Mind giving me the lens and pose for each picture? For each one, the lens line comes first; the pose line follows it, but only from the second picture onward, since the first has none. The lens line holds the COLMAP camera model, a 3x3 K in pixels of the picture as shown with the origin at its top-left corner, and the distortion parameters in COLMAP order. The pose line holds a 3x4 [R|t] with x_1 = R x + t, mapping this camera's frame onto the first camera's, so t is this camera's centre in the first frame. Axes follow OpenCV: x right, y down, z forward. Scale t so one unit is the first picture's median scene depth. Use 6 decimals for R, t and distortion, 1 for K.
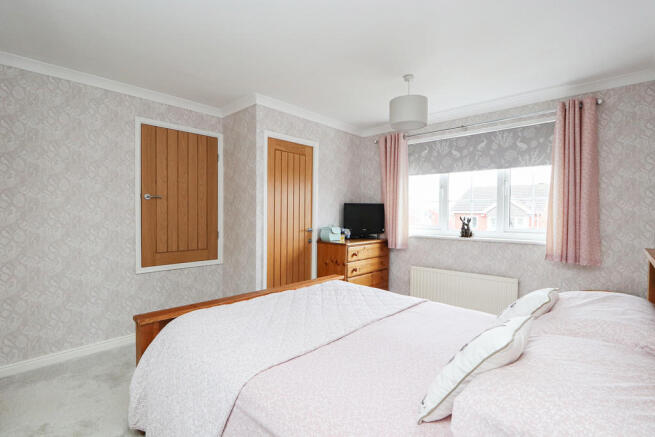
lens RADIAL K [[303.5, 0, 328.8], [0, 303.5, 218.1], [0, 0, 1]] dist [-0.017421, 0.003021]
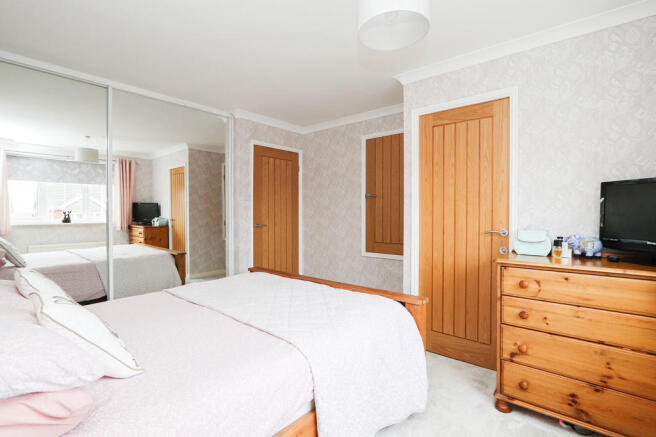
lens RADIAL K [[303.9, 0, 327.3], [0, 303.9, 217.5], [0, 0, 1]] dist [-0.017421, 0.003021]
pose [[0.075377, 0.013654, -0.997062, 0.596848], [-0.003816, 0.999903, 0.013405, 0.000113], [0.997148, 0.002794, 0.075422, 0.669773]]
